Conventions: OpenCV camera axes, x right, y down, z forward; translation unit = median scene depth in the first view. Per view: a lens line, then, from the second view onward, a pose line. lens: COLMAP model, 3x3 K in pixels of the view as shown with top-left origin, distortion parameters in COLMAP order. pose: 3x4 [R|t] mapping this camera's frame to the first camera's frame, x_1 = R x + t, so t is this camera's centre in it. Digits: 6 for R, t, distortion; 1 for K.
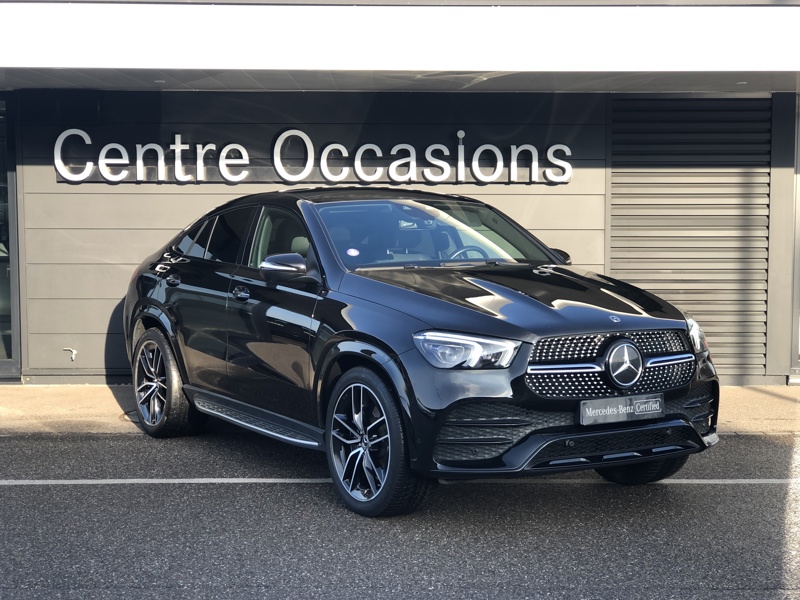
lens RADIAL K [[1303.7, 0, 398.6], [0, 1303.7, 300.0], [0, 0, 1]] dist [0.060885, -0.085217]
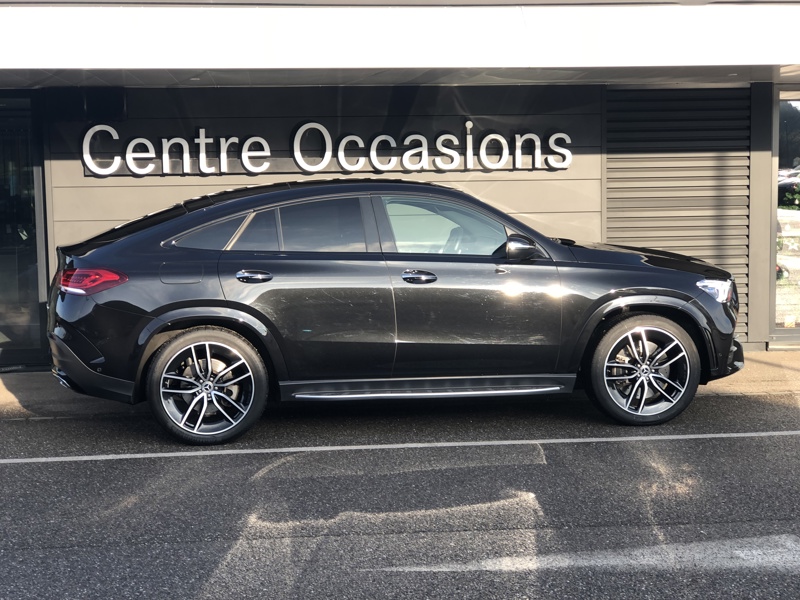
lens RADIAL K [[1298.7, 0, 398.6], [0, 1298.7, 301.6], [0, 0, 1]] dist [0.073355, -0.149269]
pose [[0.996219, -0.024835, 0.083257, -0.146247], [0.023758, 0.999621, 0.013901, 0.002178], [-0.083570, -0.011870, 0.996431, -0.084681]]
